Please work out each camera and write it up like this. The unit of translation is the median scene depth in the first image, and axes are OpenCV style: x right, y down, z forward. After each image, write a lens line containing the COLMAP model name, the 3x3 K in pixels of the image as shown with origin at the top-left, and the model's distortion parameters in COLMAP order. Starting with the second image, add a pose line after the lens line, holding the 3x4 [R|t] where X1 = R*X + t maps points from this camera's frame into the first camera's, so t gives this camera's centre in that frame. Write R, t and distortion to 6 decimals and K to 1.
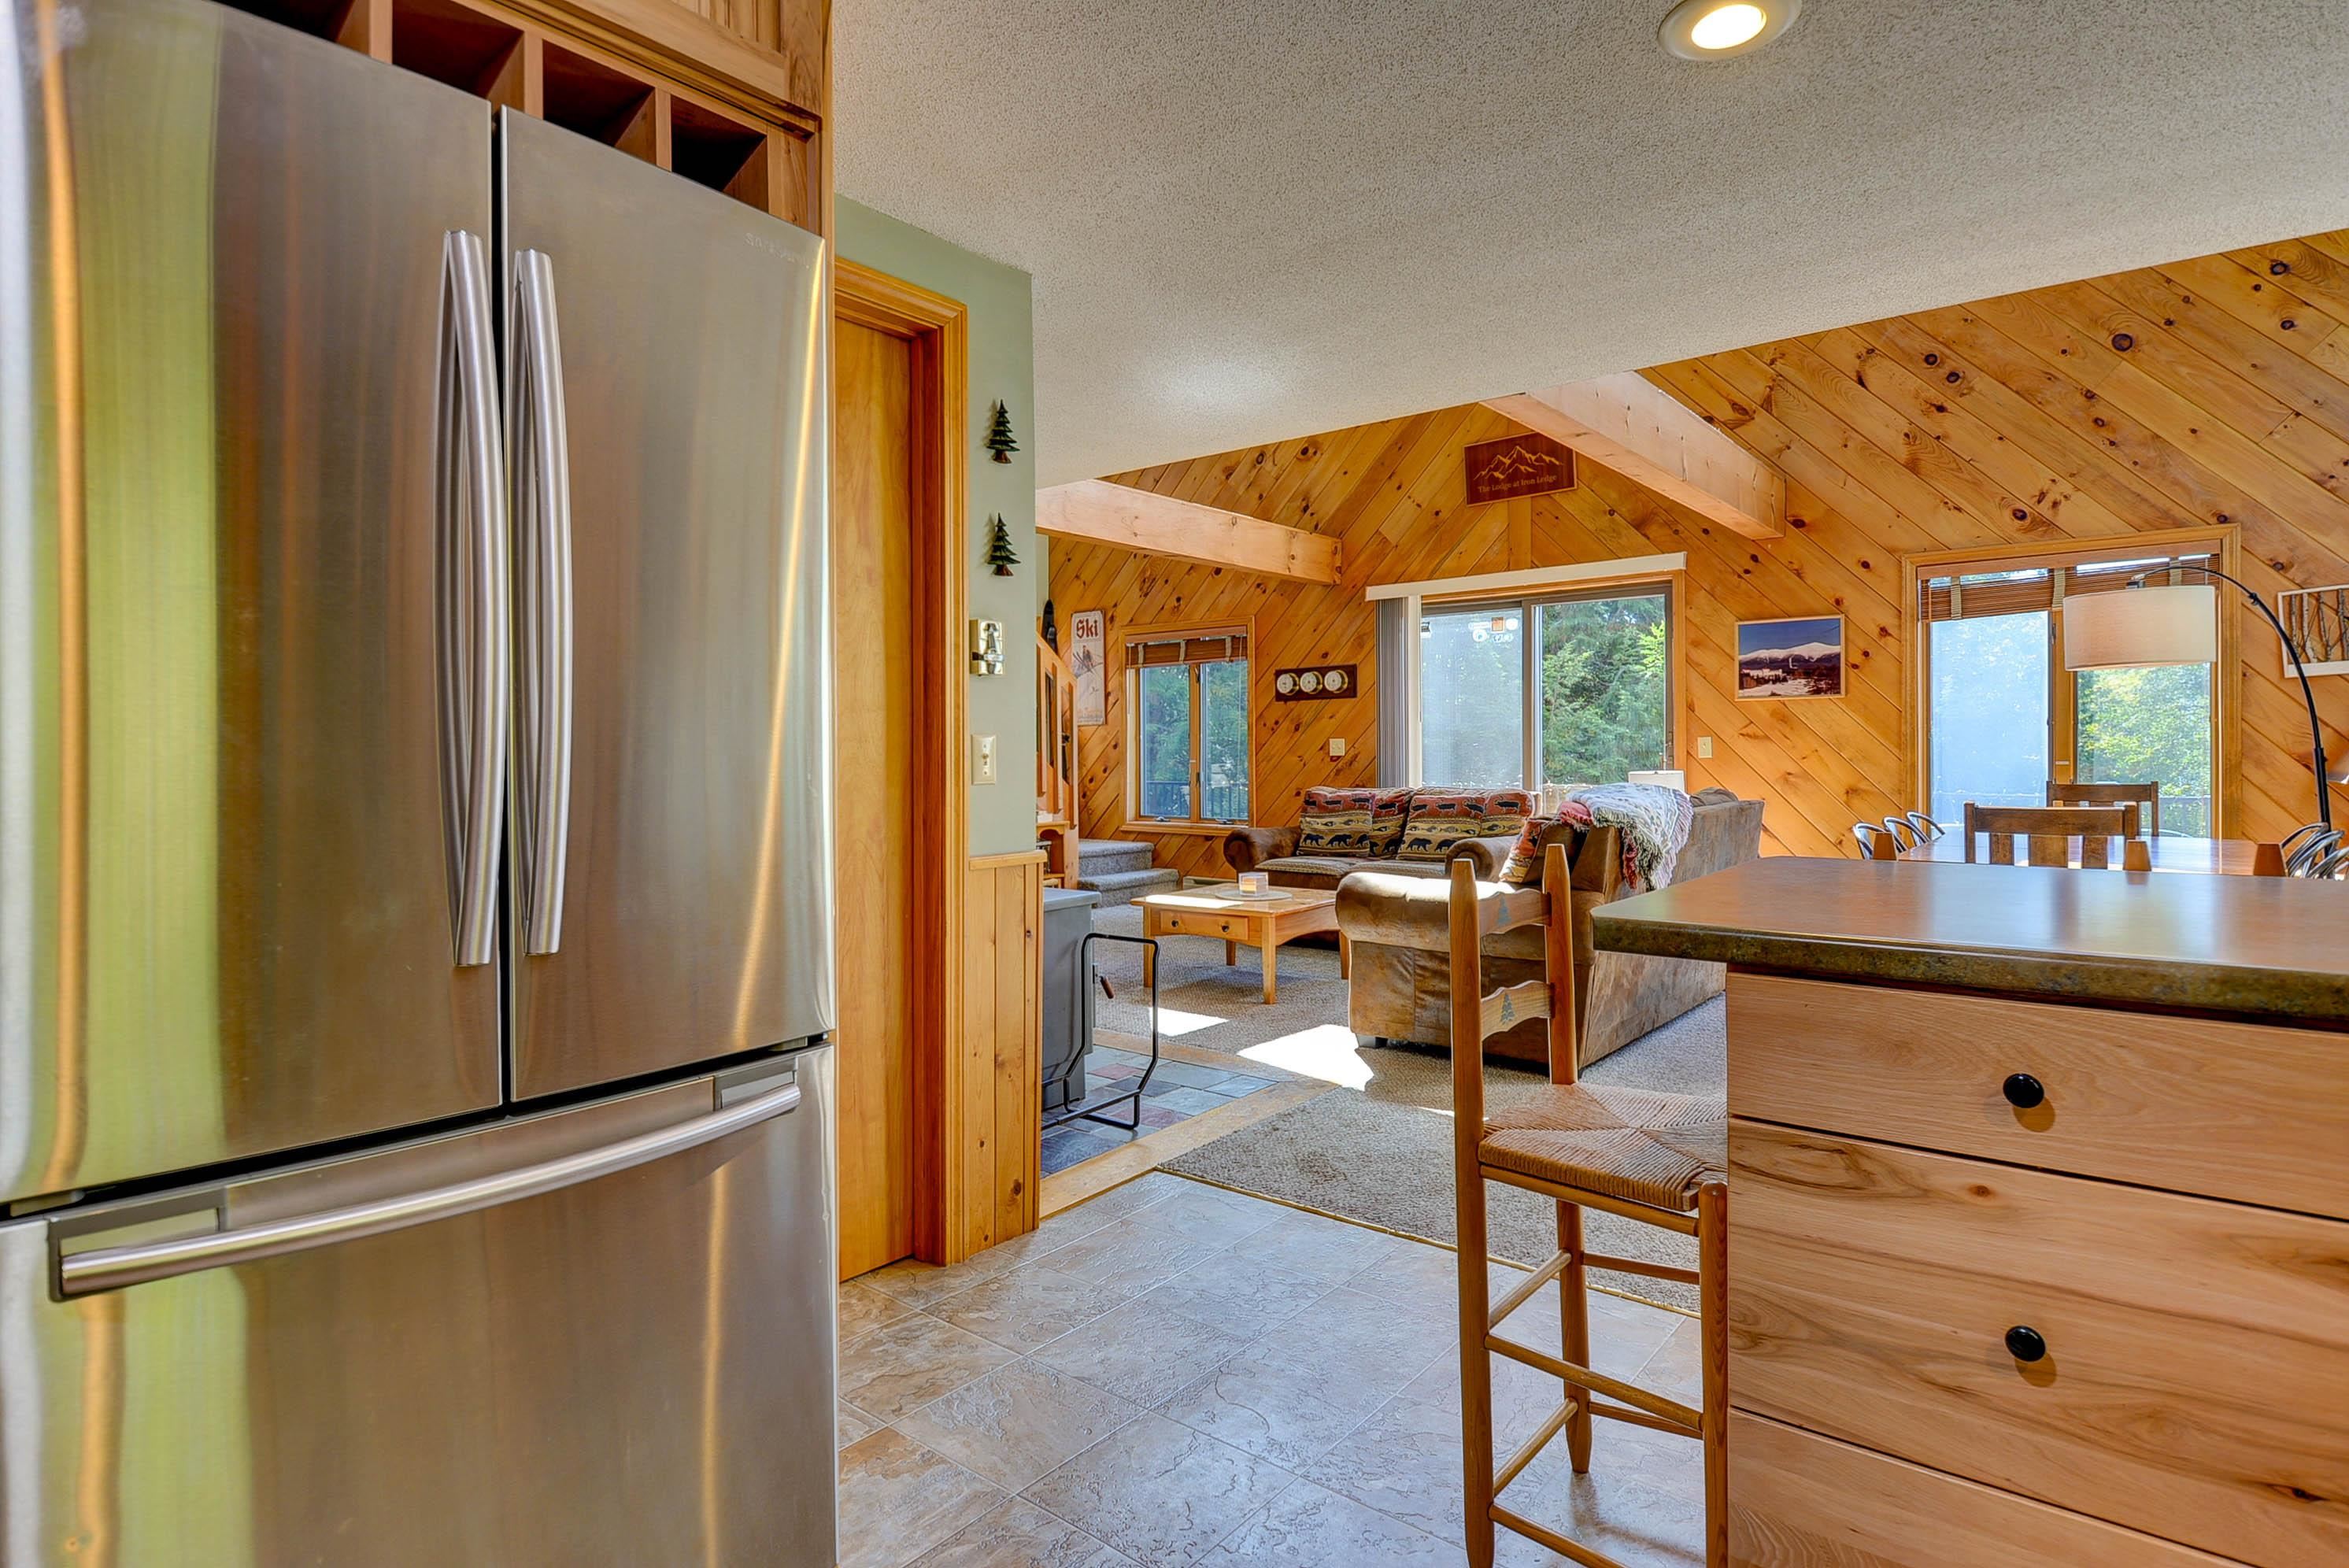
lens RADIAL K [[1202.7, 0, 1236.1], [0, 1202.7, 747.8], [0, 0, 1]] dist [-0.007401, -0.006039]
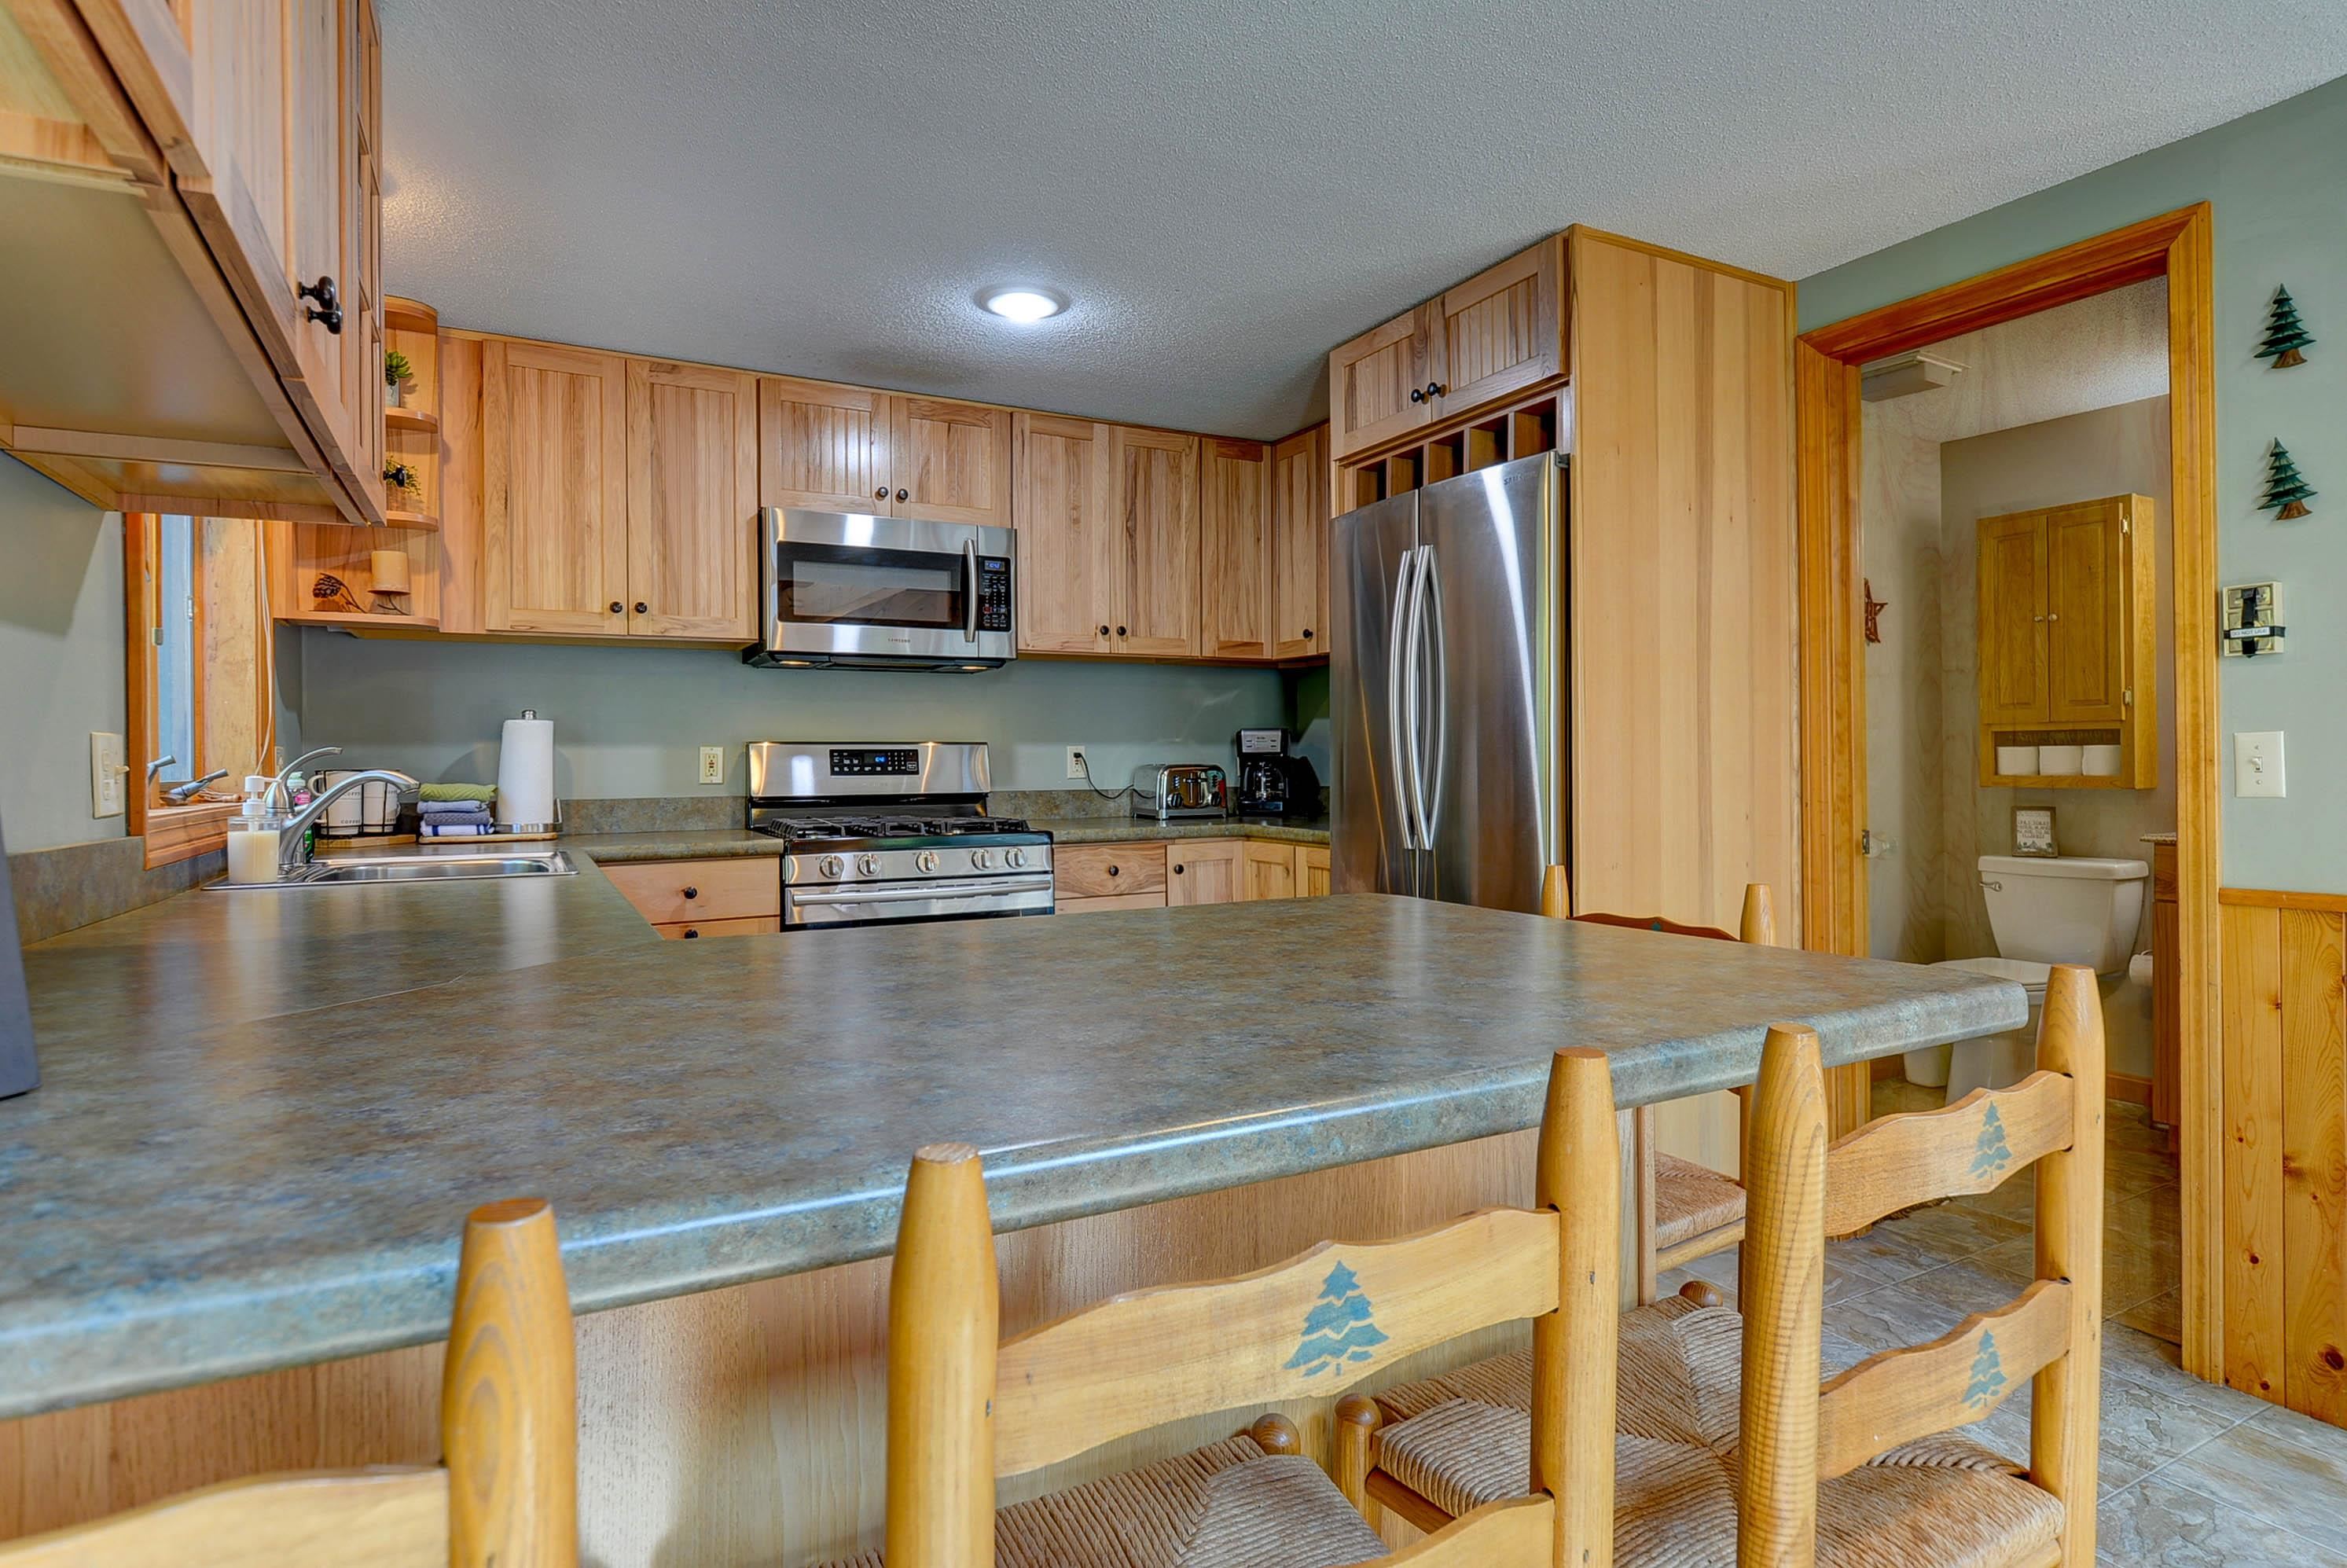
lens RADIAL K [[1201.7, 0, 1183.6], [0, 1201.7, 770.9], [0, 0, 1]] dist [-0.007401, -0.006039]
pose [[-0.404260, 0.016626, -0.914493, 0.308222], [0.017934, 0.999787, 0.010249, -0.002982], [0.914468, -0.012257, -0.404472, 0.272858]]
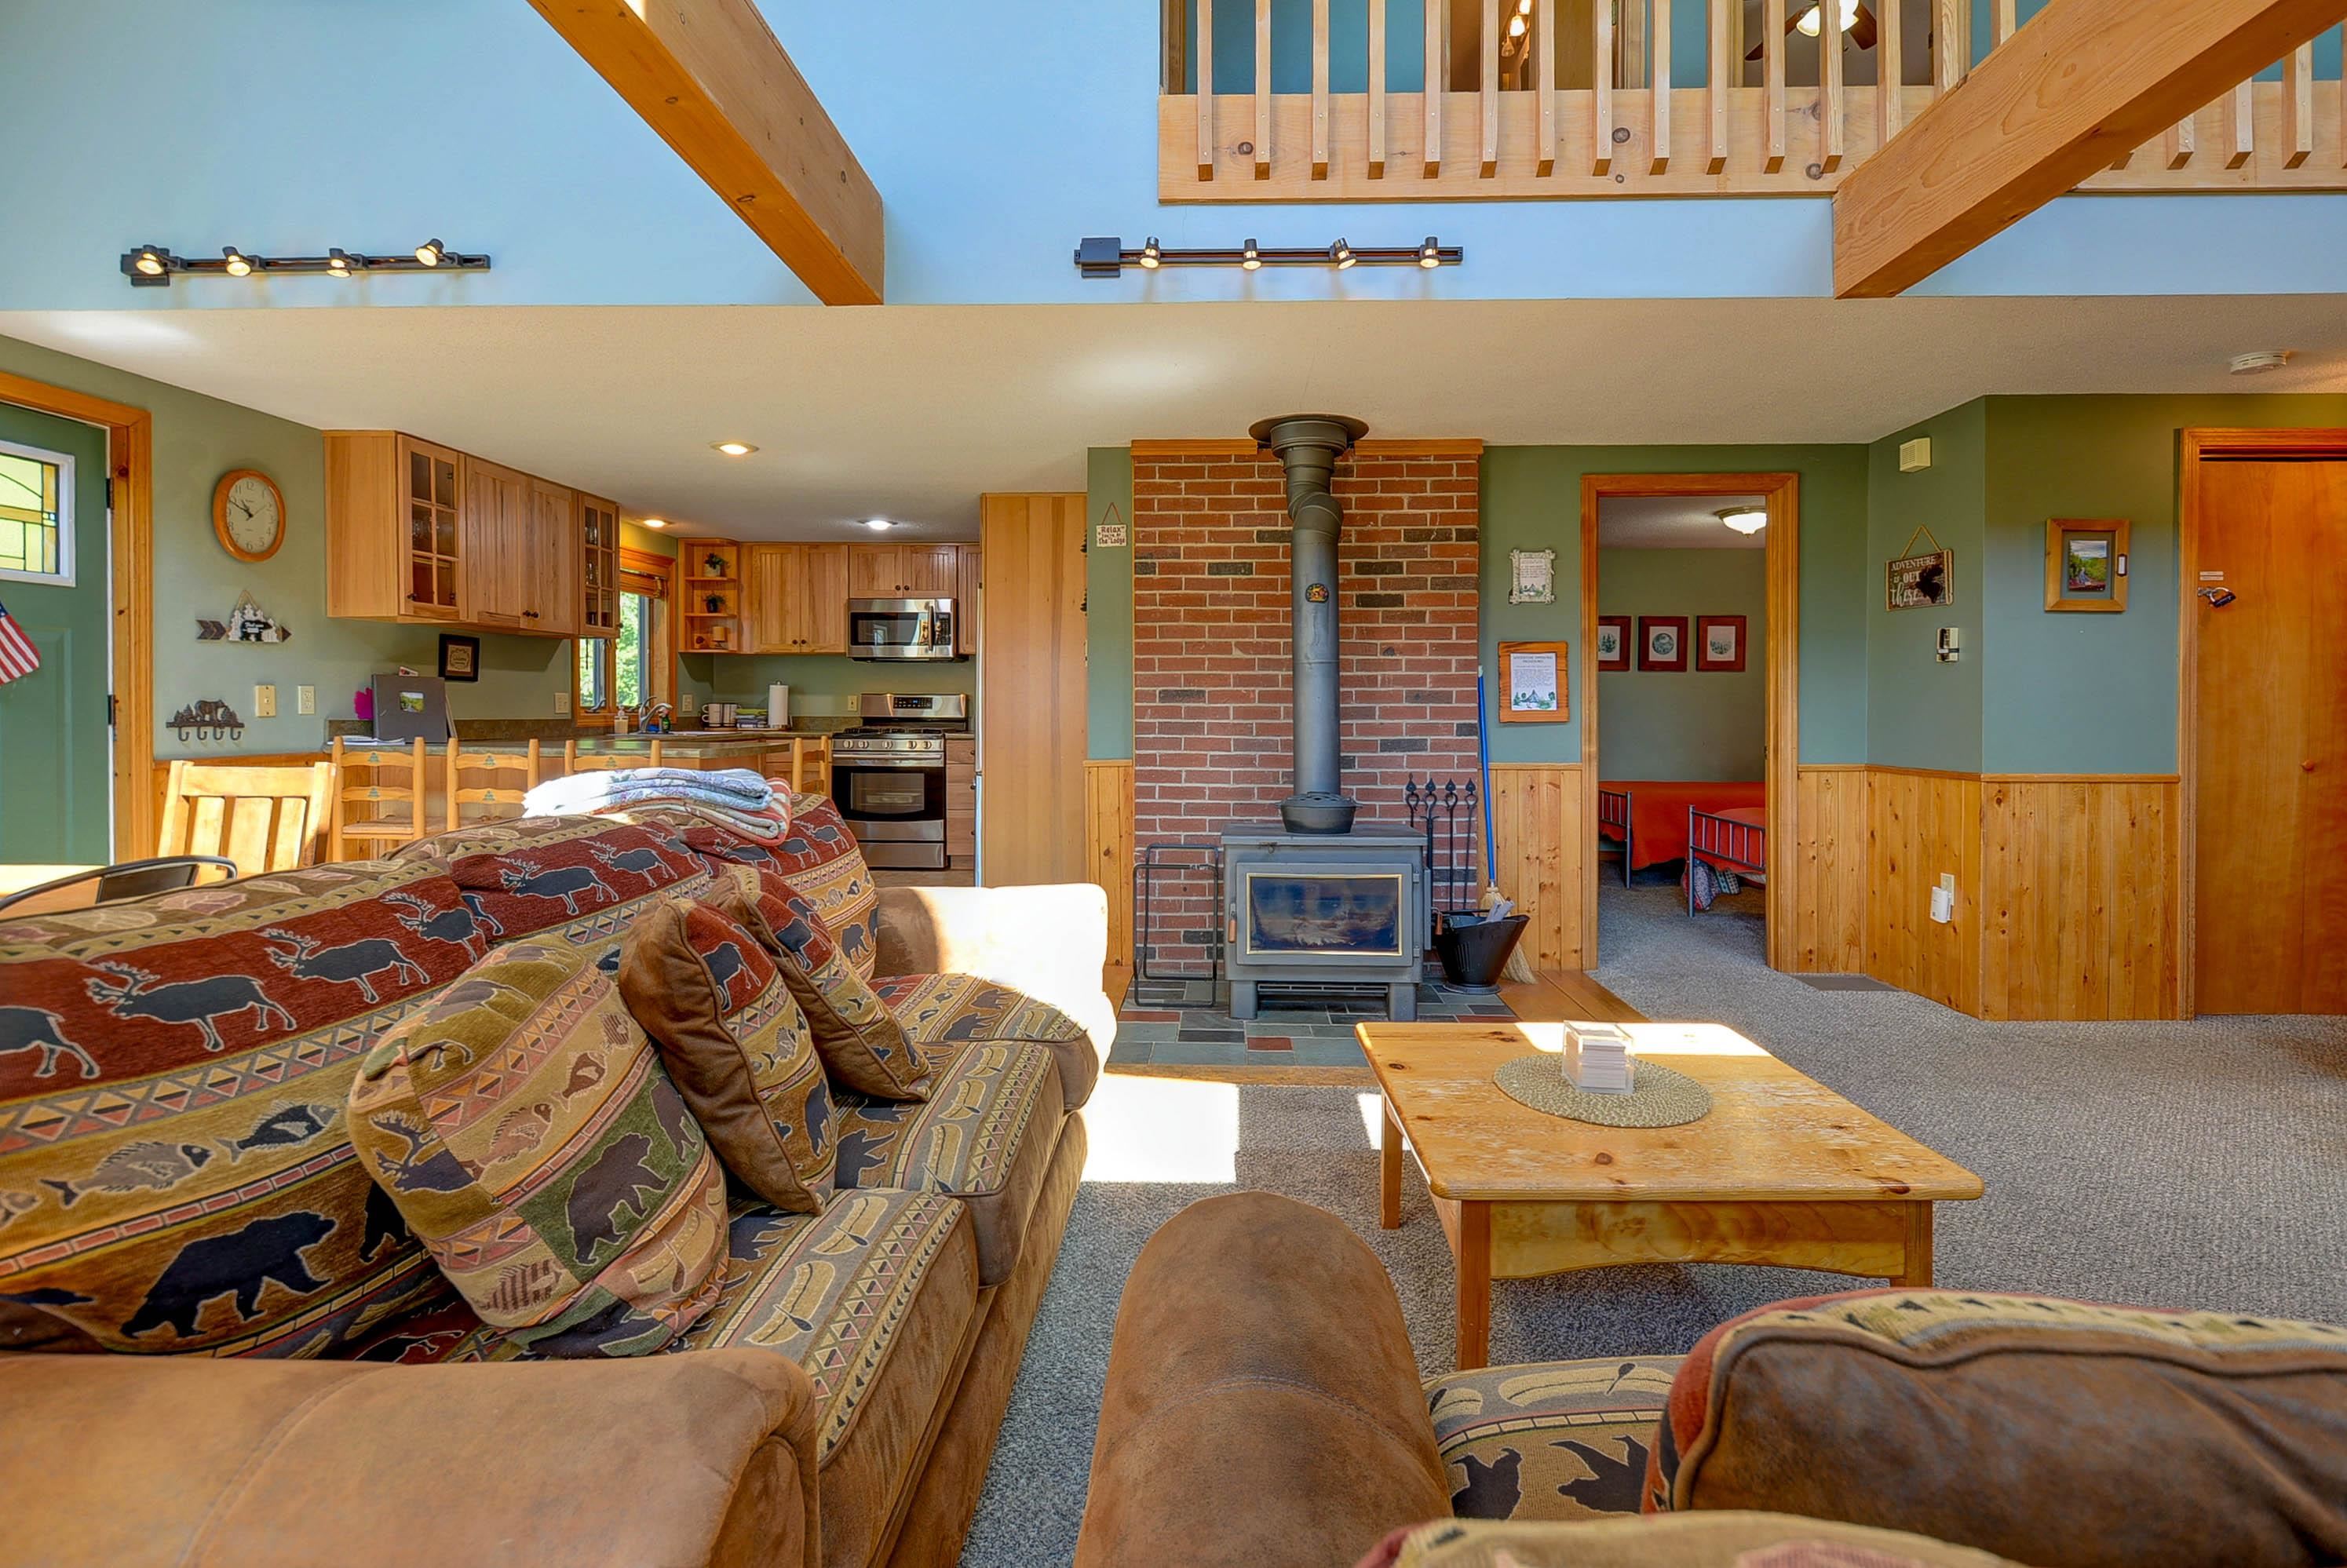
lens RADIAL K [[1066.8, 0, 1243.6], [0, 1066.8, 703.8], [0, 0, 1]] dist [0.001512, -0.006173]
pose [[-0.791778, 0.004032, -0.610796, 0.270585], [0.006903, 0.999973, -0.002347, 0.002497], [0.610770, -0.006074, -0.791785, 1.023541]]
